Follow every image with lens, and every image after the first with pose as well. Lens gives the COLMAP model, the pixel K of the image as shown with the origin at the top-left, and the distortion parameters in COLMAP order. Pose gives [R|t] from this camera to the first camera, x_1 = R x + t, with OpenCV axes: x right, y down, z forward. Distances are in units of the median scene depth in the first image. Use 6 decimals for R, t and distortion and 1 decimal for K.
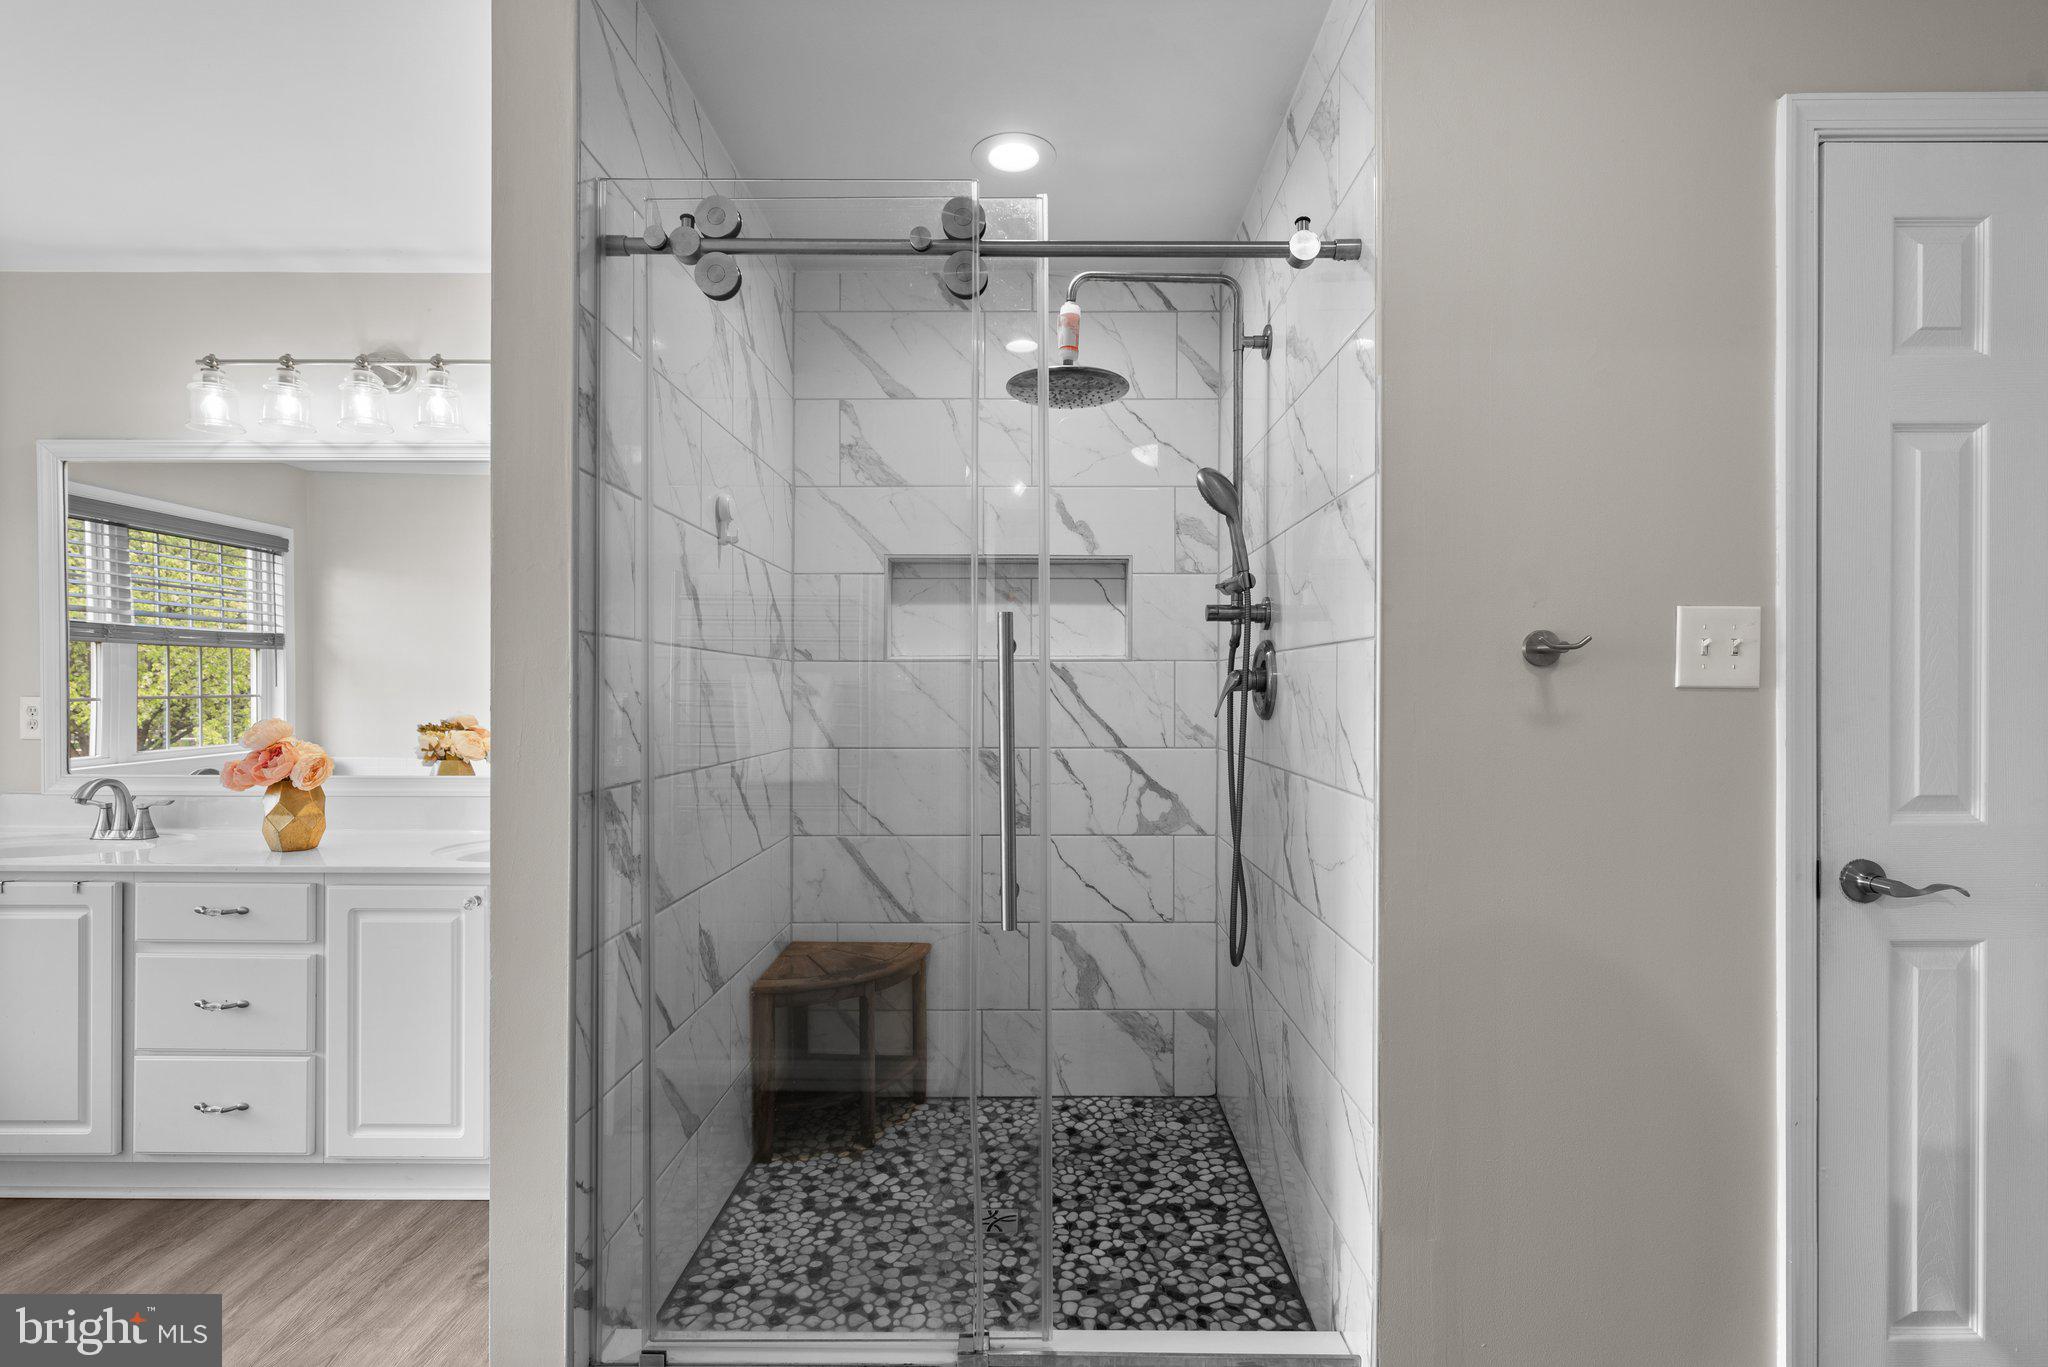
lens RADIAL K [[963.3, 0, 1030.9], [0, 963.3, 700.0], [0, 0, 1]] dist [0.001556, -0.000852]
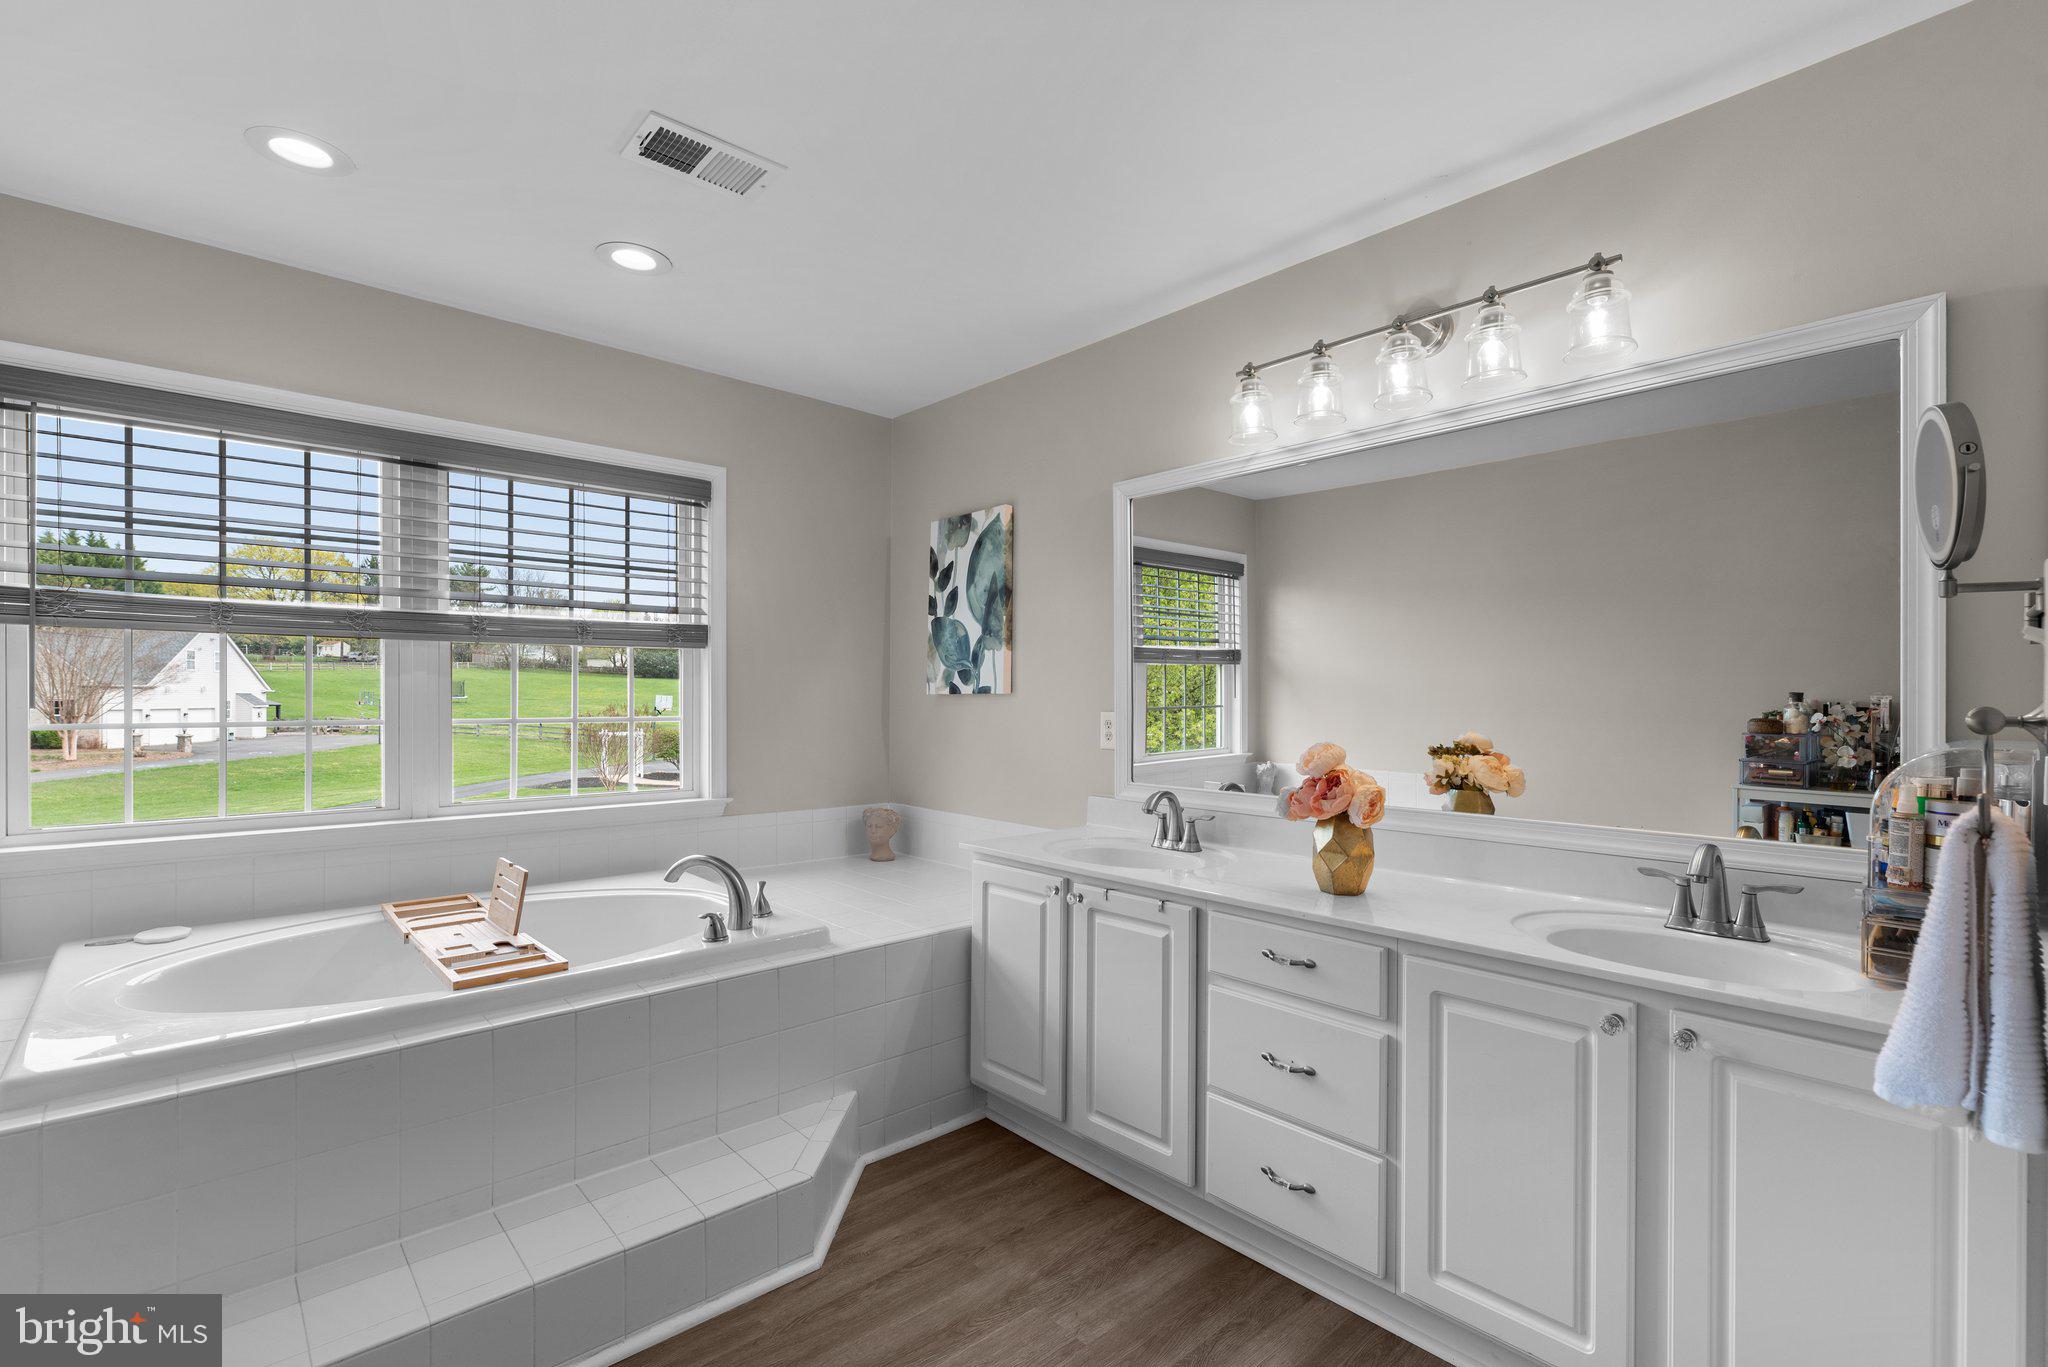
lens RADIAL K [[920.6, 0, 1025.7], [0, 920.6, 698.1], [0, 0, 1]] dist [0.001532, -0.000282]
pose [[0.674087, -0.001037, -0.738651, -0.315966], [-0.003862, 0.999980, -0.004928, -0.014201], [0.738642, 0.006175, 0.674070, 0.208170]]
